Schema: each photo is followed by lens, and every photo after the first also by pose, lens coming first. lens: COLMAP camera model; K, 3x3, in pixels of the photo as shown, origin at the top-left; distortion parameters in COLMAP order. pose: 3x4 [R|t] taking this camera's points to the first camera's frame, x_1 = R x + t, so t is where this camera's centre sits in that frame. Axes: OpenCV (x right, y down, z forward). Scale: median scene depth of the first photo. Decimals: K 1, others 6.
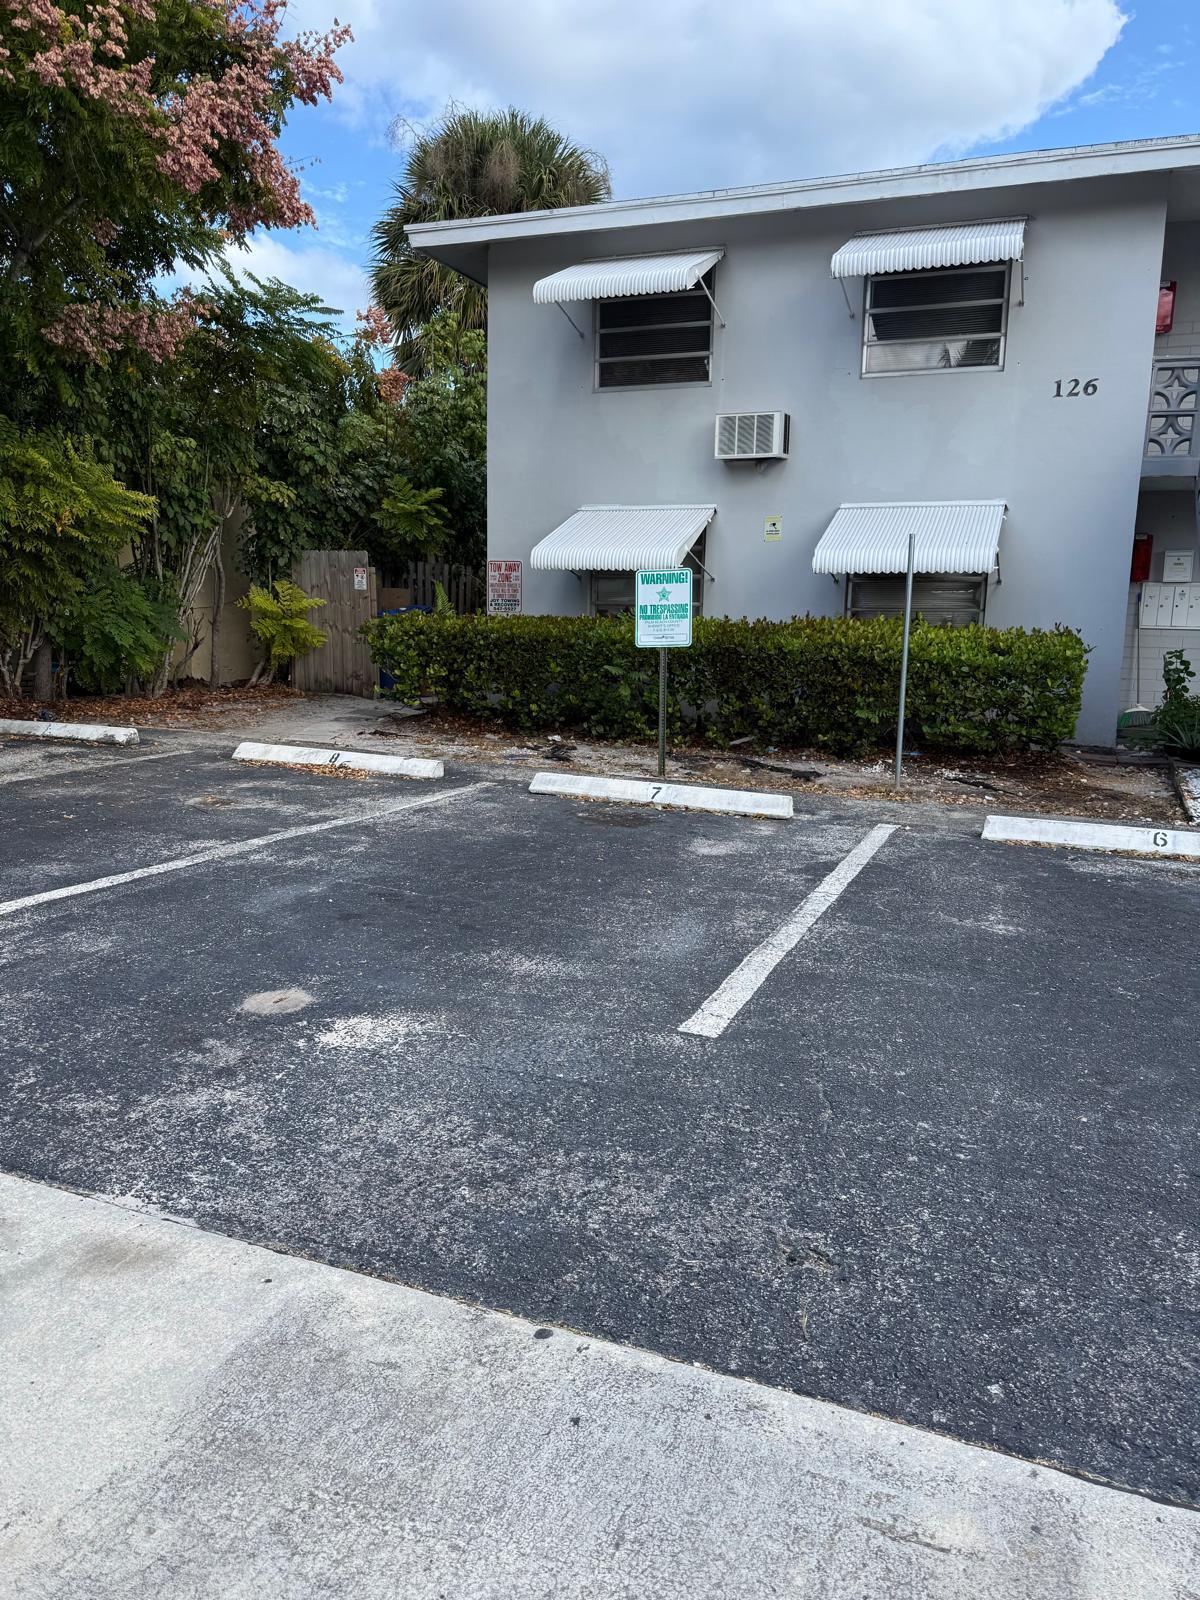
lens RADIAL K [[1135.2, 0, 572.2], [0, 1135.2, 793.4], [0, 0, 1]] dist [0.048357, -0.055191]
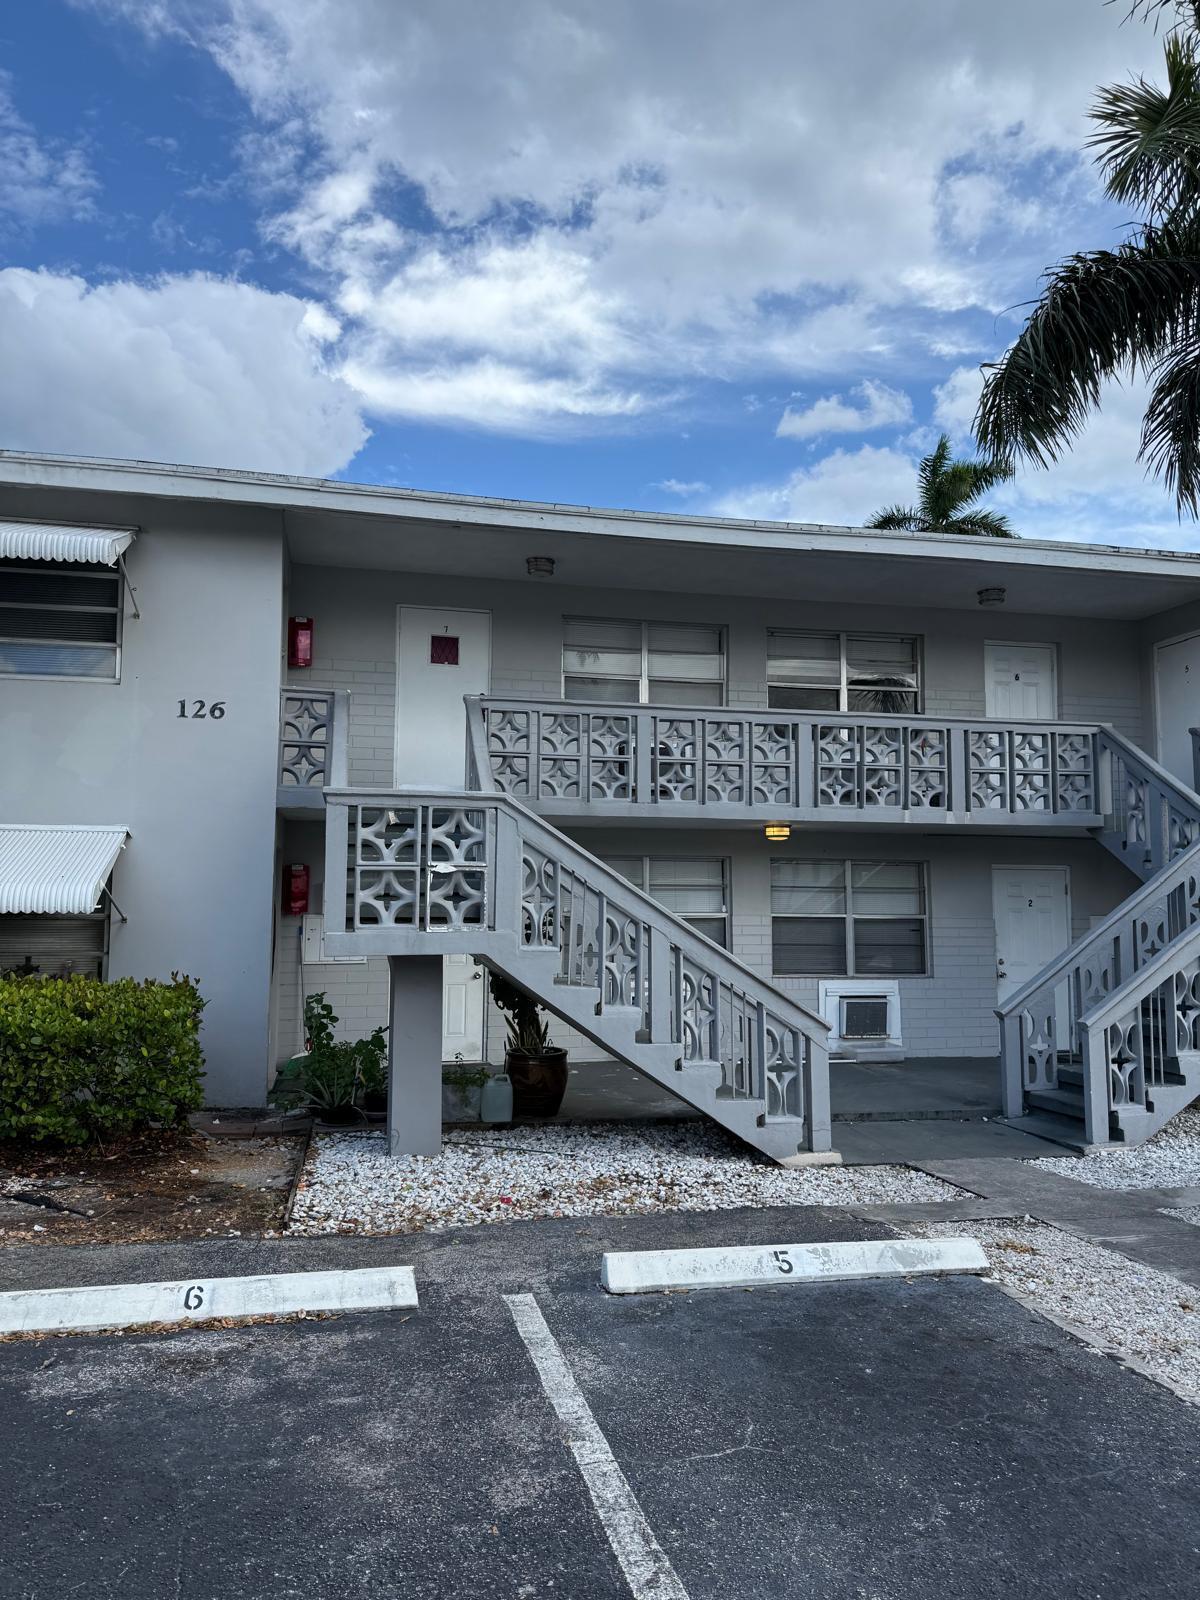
lens RADIAL K [[1135.2, 0, 587.4], [0, 1135.2, 796.3], [0, 0, 1]] dist [0.048357, -0.055191]
pose [[0.819684, 0.045936, 0.570971, 0.193982], [0.106395, 0.967225, -0.230556, -0.049012], [-0.562848, 0.249732, 0.787932, 0.139382]]
